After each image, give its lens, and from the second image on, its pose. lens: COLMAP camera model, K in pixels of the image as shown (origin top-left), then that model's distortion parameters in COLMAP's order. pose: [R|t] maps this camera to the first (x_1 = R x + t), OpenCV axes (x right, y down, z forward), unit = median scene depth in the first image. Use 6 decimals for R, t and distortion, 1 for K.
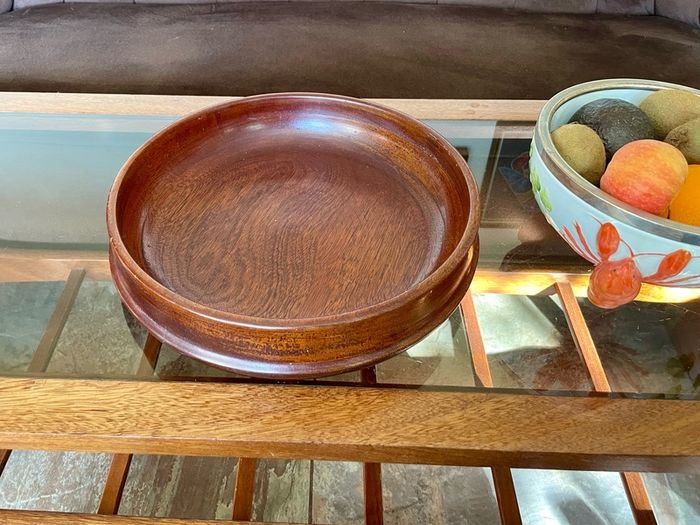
lens RADIAL K [[616.5, 0, 305.0], [0, 616.5, 225.5], [0, 0, 1]] dist [0.055099, -0.098948]
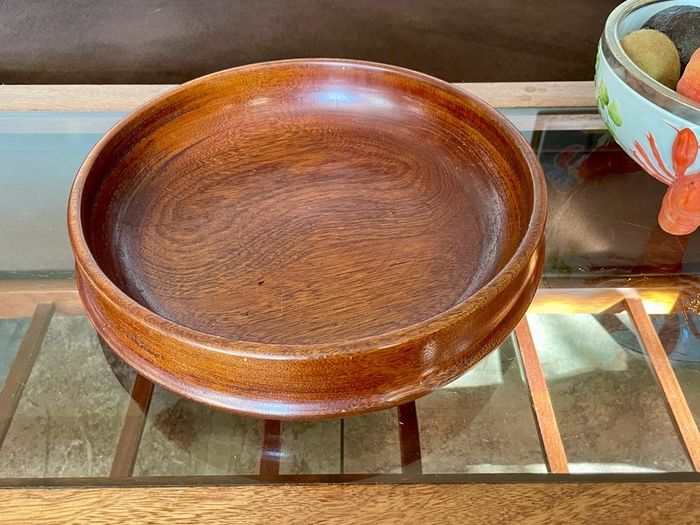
lens RADIAL K [[673.0, 0, 353.3], [0, 673.0, 239.1], [0, 0, 1]] dist [0.005551, 0.000000]
pose [[0.998483, -0.032821, 0.044211, -0.001224], [0.031457, 0.999018, 0.031197, -0.040109], [-0.045191, -0.029759, 0.998535, 0.160853]]
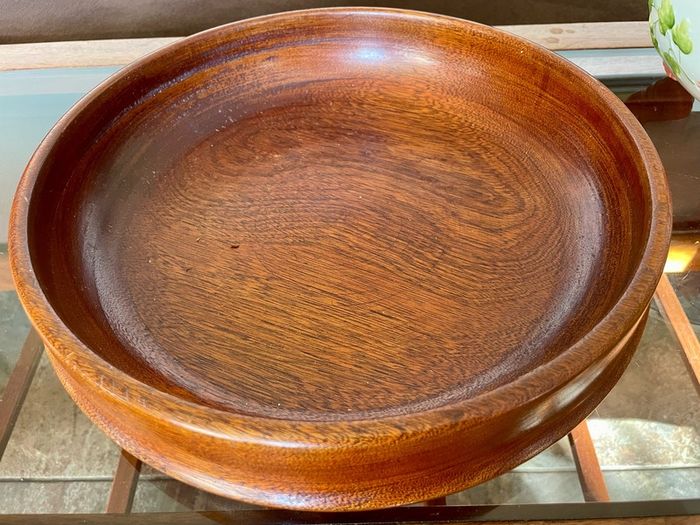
lens RADIAL K [[545.6, 0, 359.1], [0, 545.6, 260.4], [0, 0, 1]] dist [0.053640, -0.099333]
pose [[0.998051, -0.057758, 0.023614, 0.014490], [0.054249, 0.990157, 0.129019, -0.027807], [-0.030834, -0.127486, 0.991361, 0.407402]]
